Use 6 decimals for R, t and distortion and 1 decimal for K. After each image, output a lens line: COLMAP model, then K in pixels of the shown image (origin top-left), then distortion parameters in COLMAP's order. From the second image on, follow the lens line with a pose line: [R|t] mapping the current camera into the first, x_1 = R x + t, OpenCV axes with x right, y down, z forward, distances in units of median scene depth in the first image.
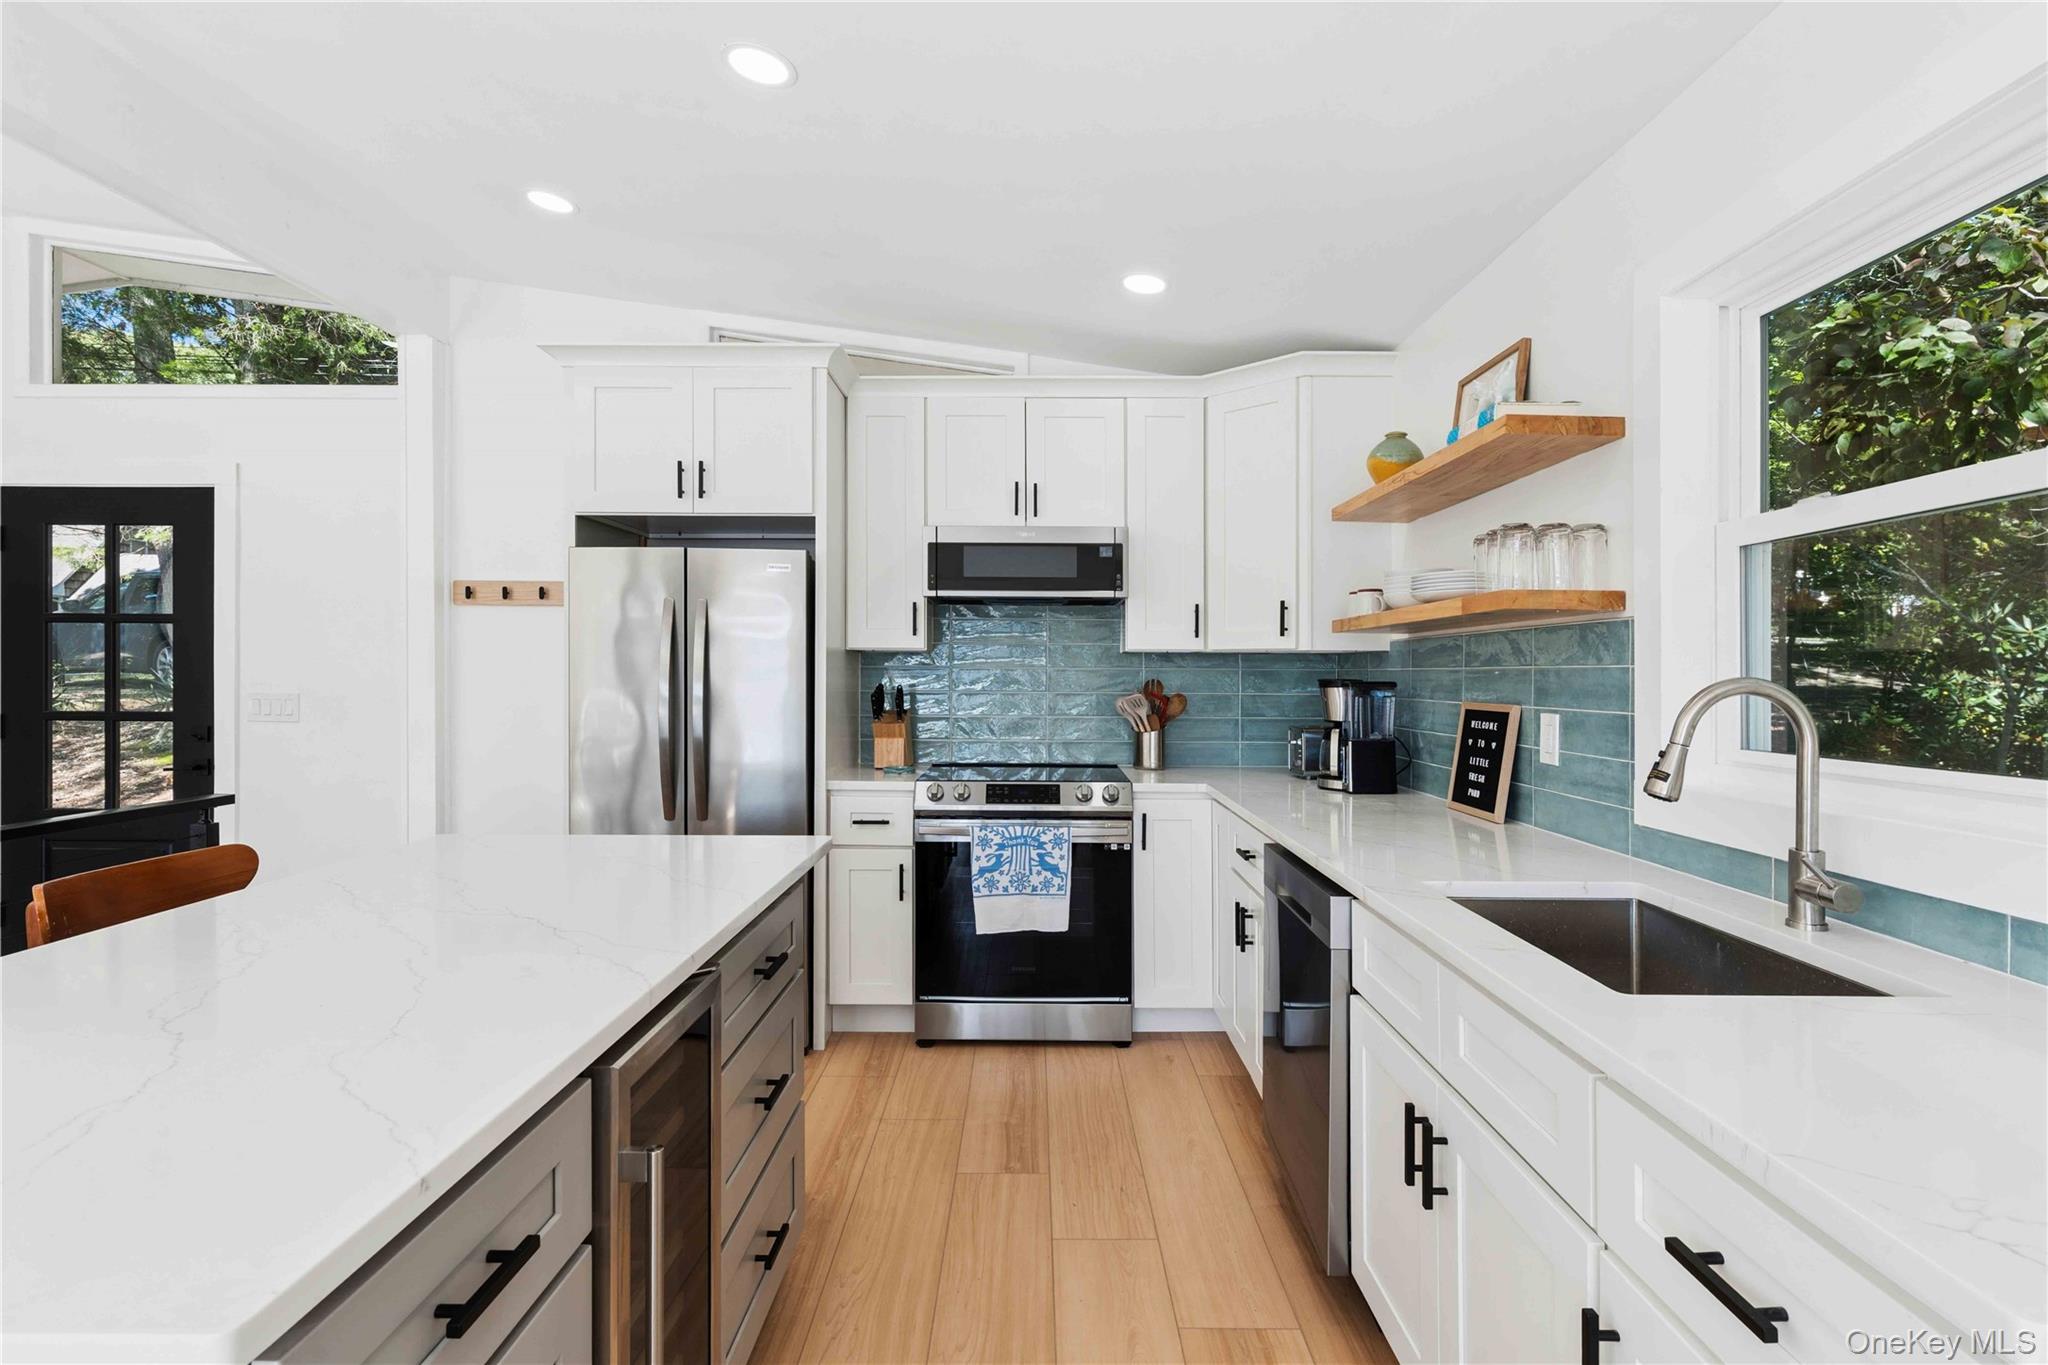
lens RADIAL K [[982.2, 0, 1017.3], [0, 982.2, 669.3], [0, 0, 1]] dist [0.008593, -0.001053]
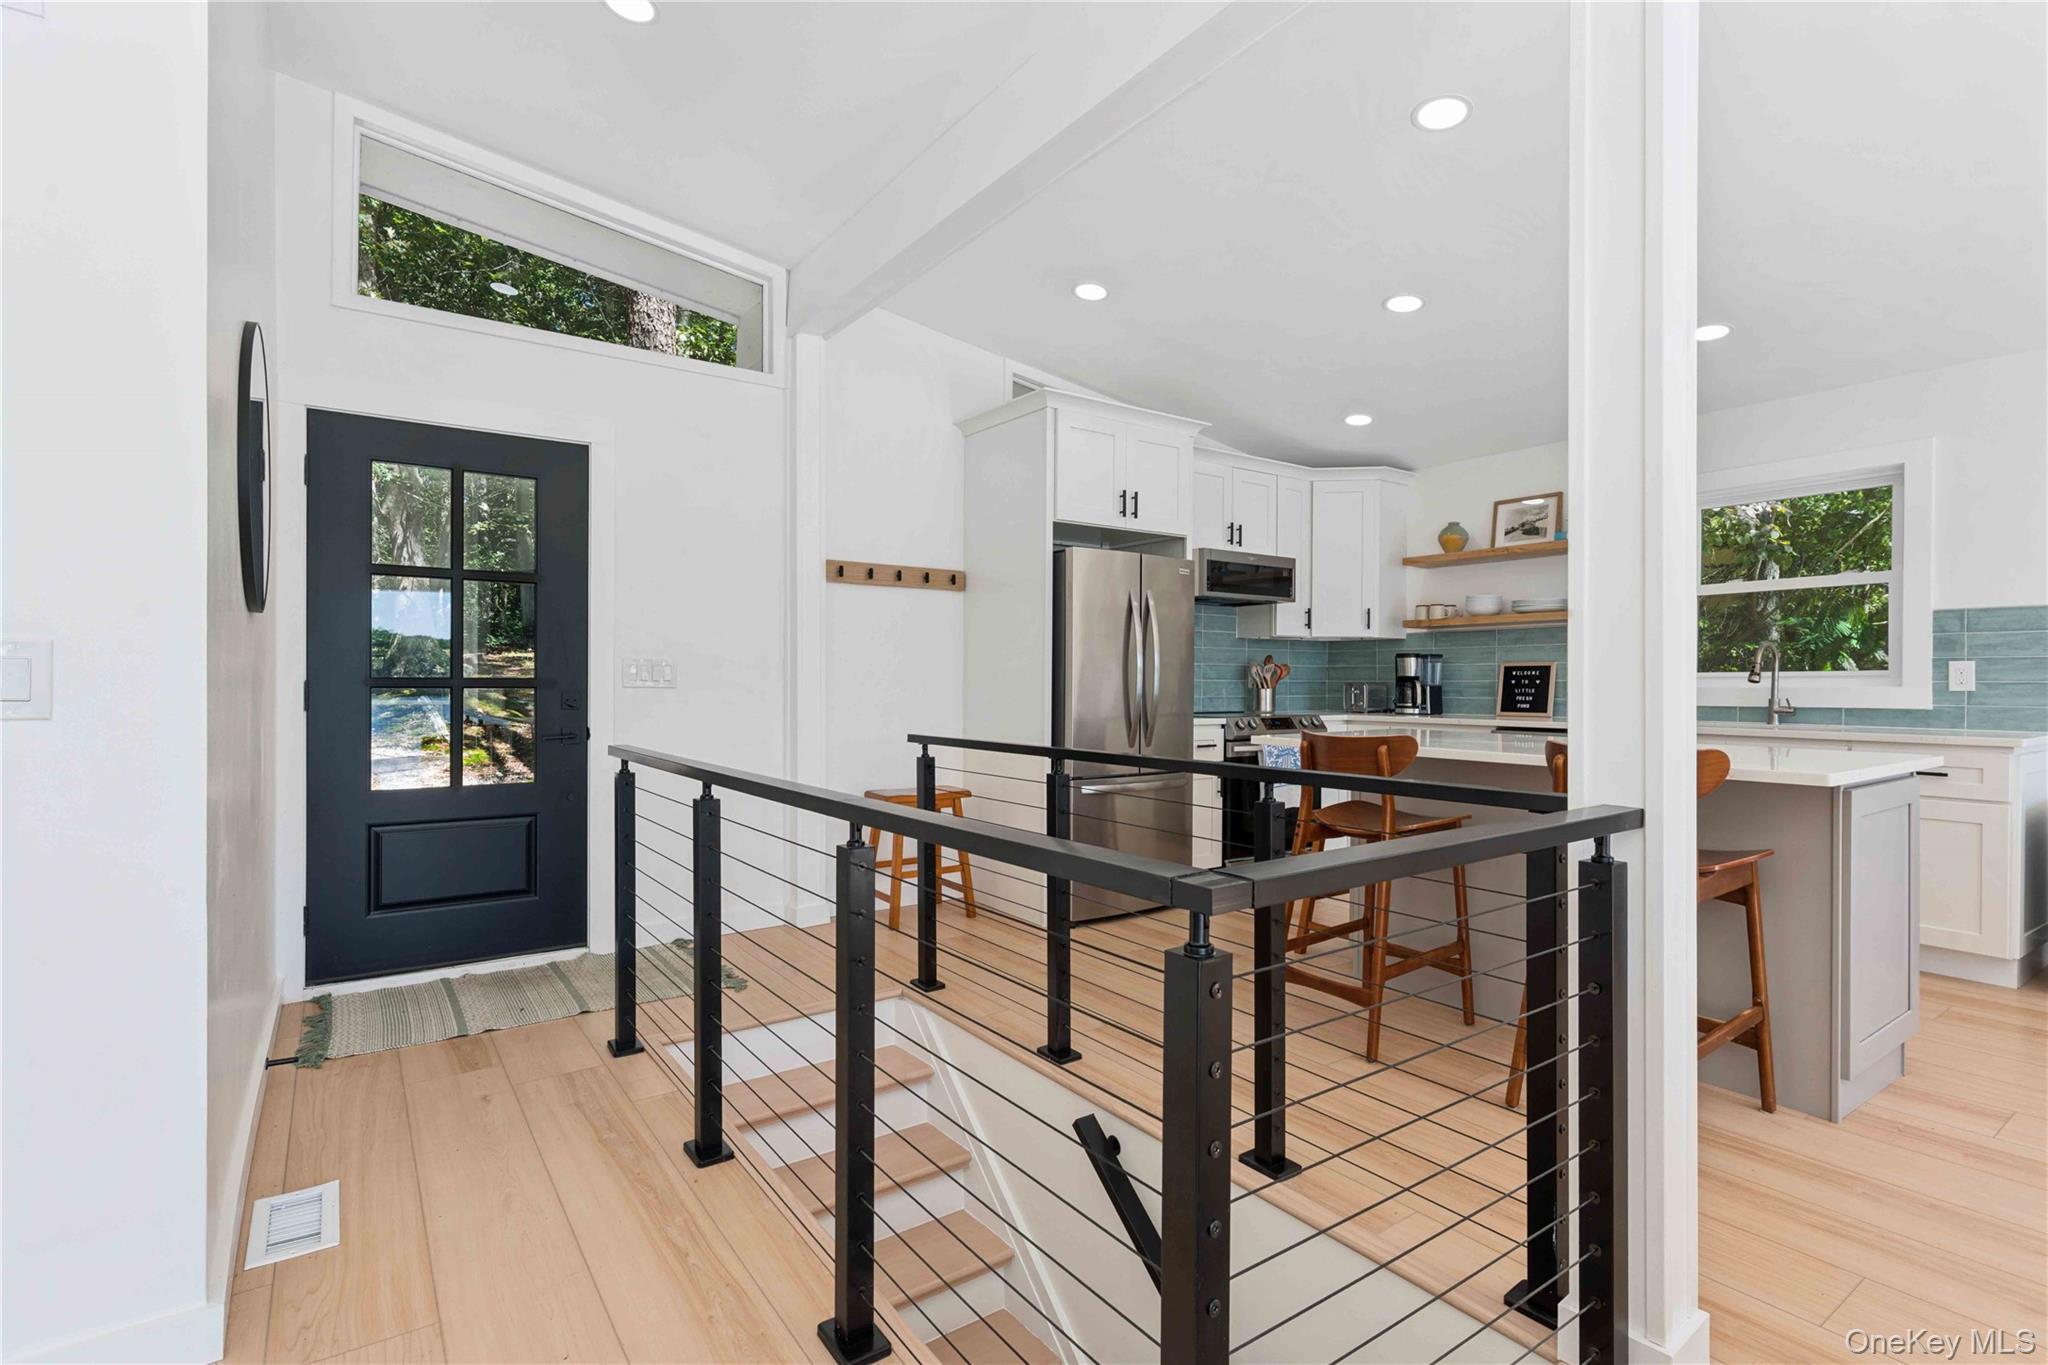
lens RADIAL K [[982.2, 0, 1026.0], [0, 982.2, 687.8], [0, 0, 1]] dist [0.008593, -0.001053]
pose [[0.805168, -0.007814, 0.592995, -1.252221], [-0.000129, 0.999911, 0.013352, 0.047149], [-0.593046, -0.010827, 0.805095, -0.036131]]
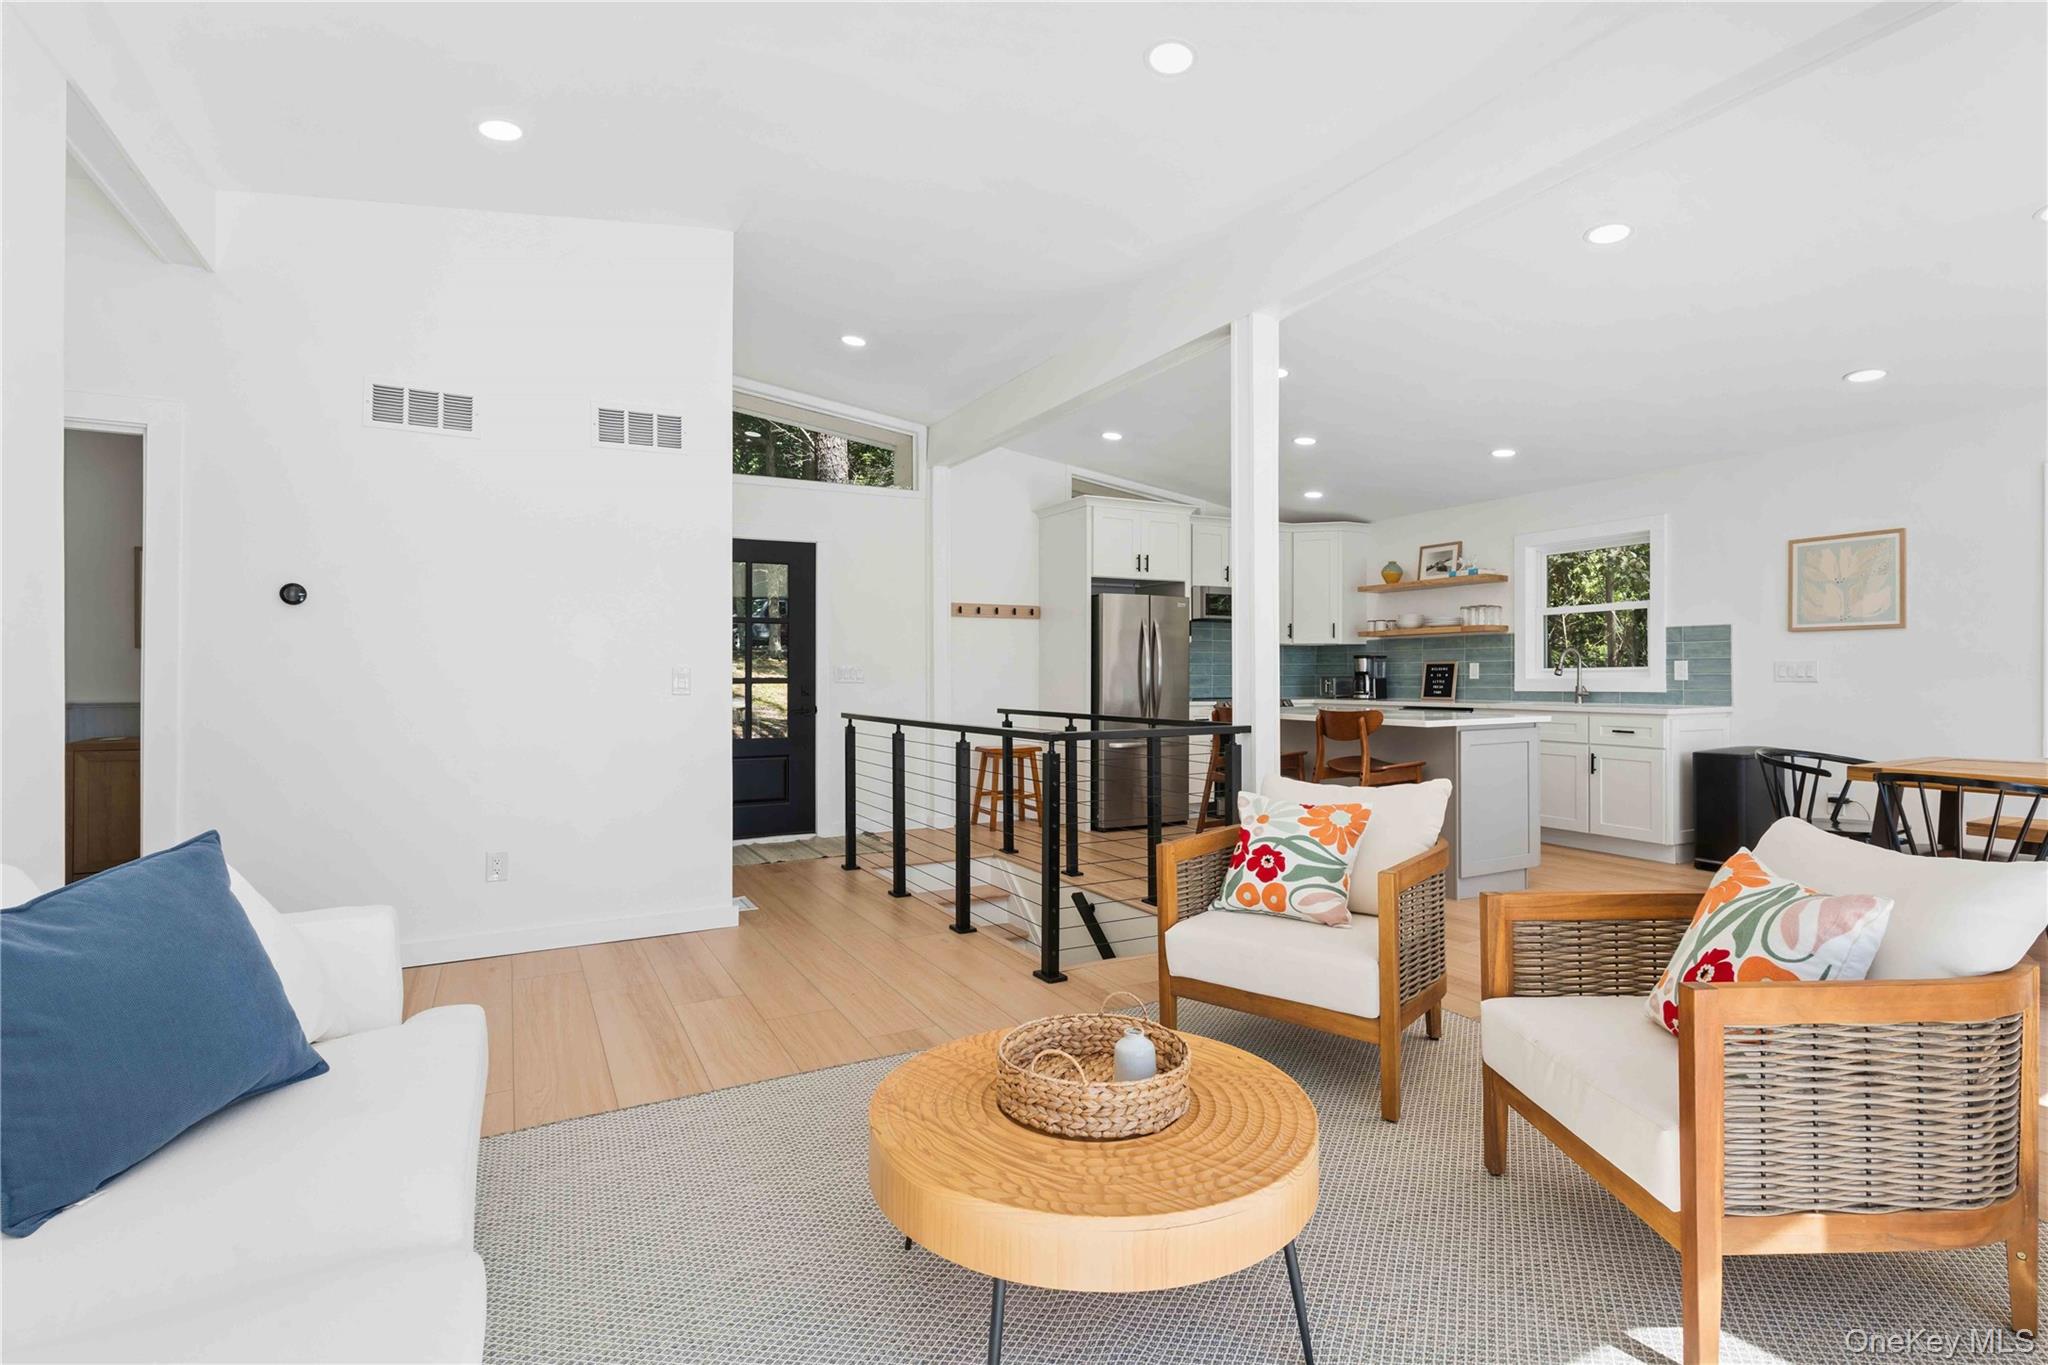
lens RADIAL K [[982.2, 0, 1025.3], [0, 982.2, 676.4], [0, 0, 1]] dist [0.008593, -0.001053]
pose [[0.874747, -0.010053, 0.484476, -1.576279], [0.007519, 0.999946, 0.007172, 0.038070], [-0.484522, -0.002631, 0.874775, -0.750809]]
